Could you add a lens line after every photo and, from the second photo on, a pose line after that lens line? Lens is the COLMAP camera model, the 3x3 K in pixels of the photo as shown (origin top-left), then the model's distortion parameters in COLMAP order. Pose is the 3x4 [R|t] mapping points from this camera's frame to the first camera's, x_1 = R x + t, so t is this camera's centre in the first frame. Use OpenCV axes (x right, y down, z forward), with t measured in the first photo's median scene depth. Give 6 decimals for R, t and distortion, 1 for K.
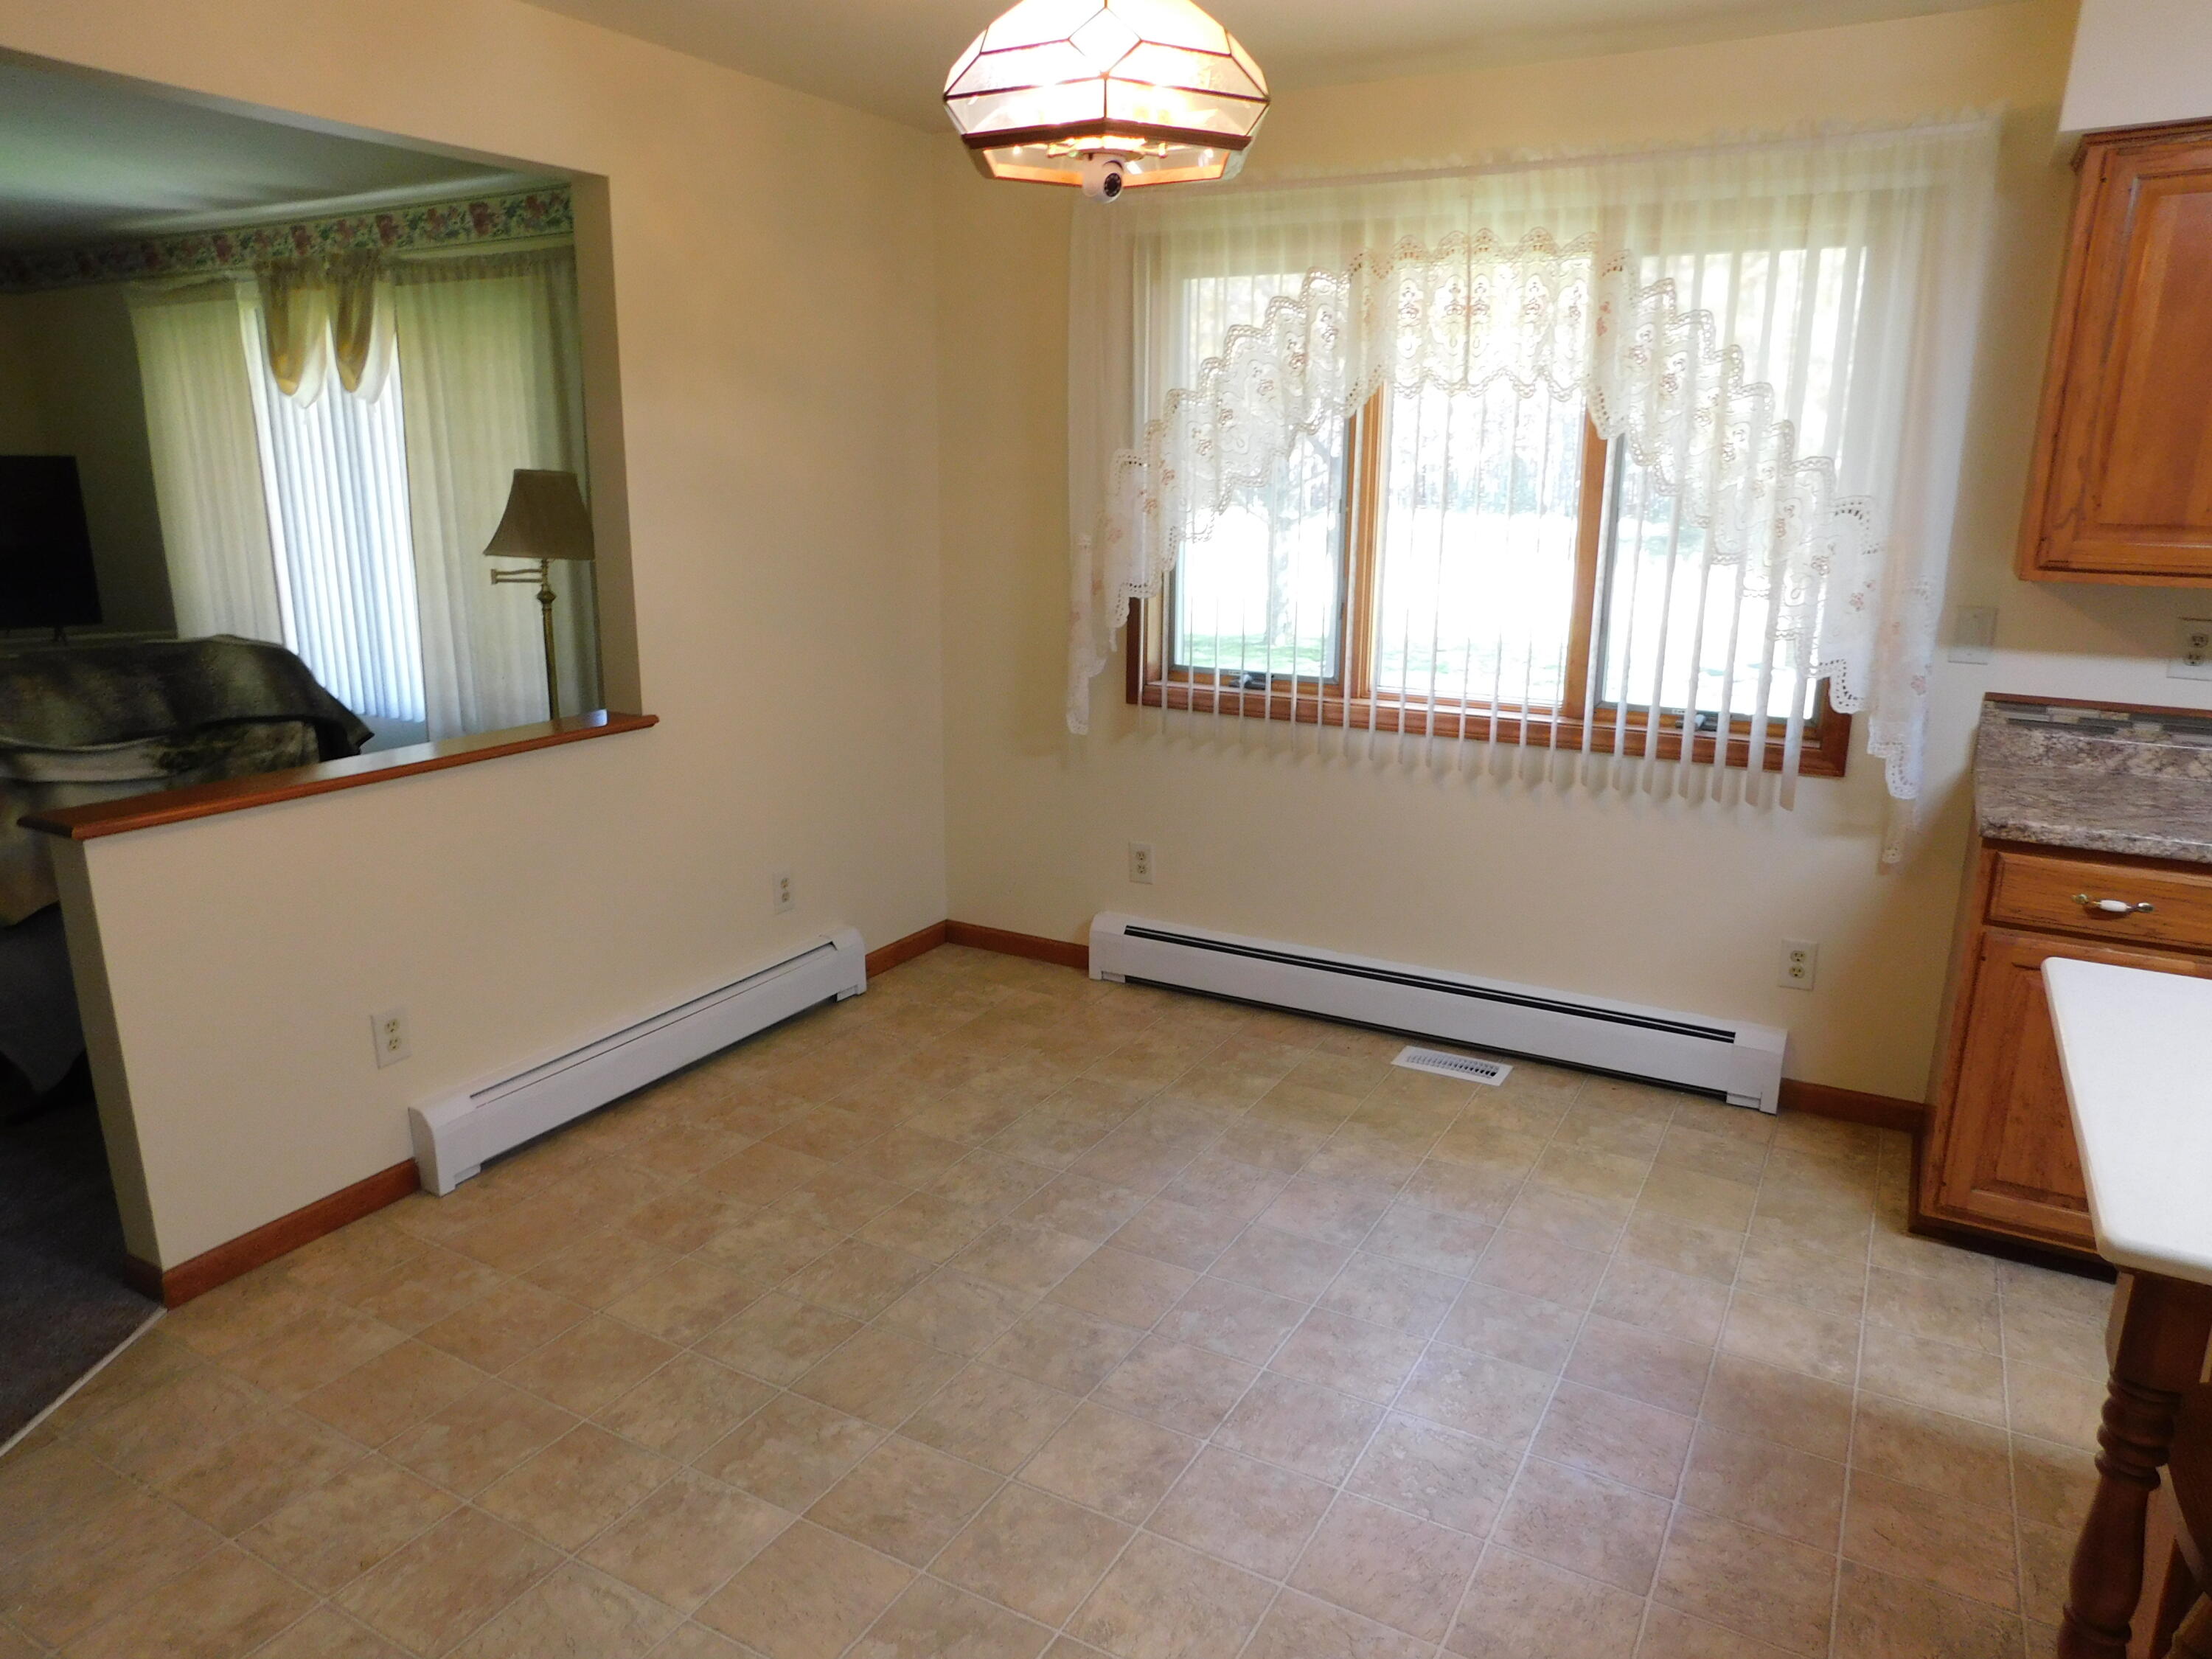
lens RADIAL K [[1470.7, 0, 1108.5], [0, 1470.7, 831.6], [0, 0, 1]] dist [-0.021444, 0.004442]
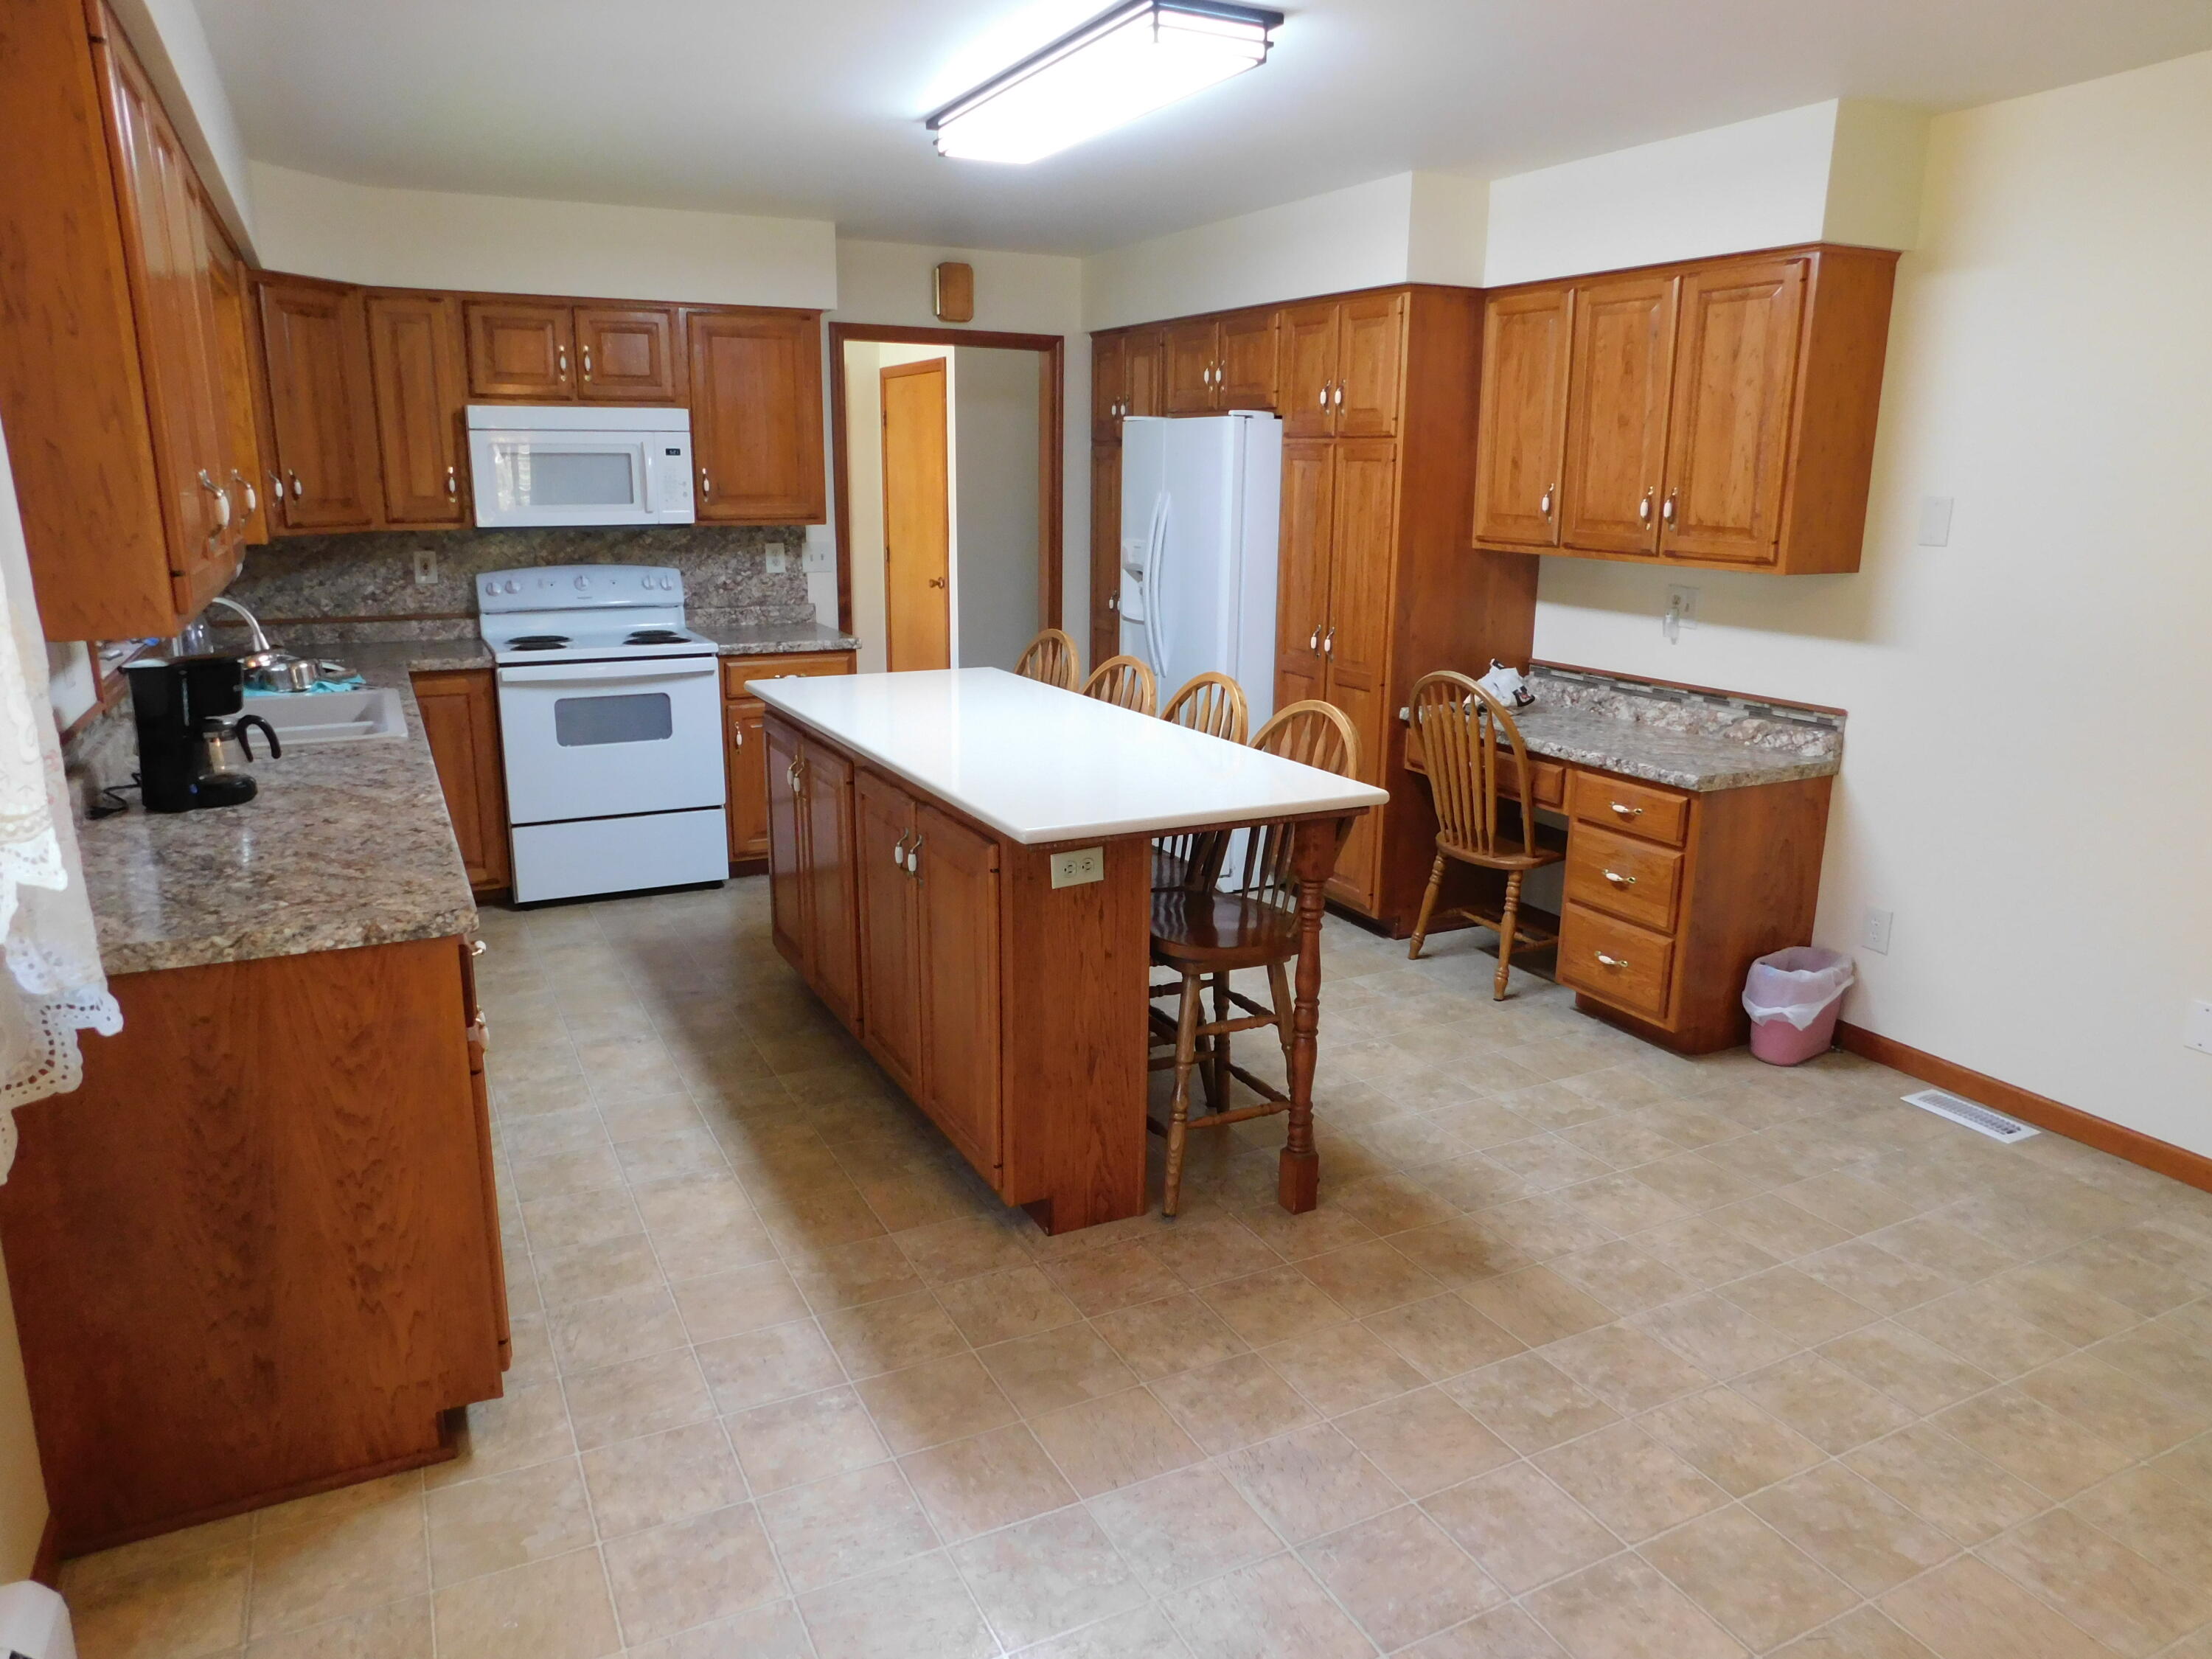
lens RADIAL K [[1470.7, 0, 1107.2], [0, 1470.7, 827.6], [0, 0, 1]] dist [-0.021444, 0.004442]
pose [[-0.831510, -0.154360, 0.533632, -0.126519], [0.113947, 0.892799, 0.435806, -0.408112], [-0.543697, 0.423183, -0.724783, 1.559634]]
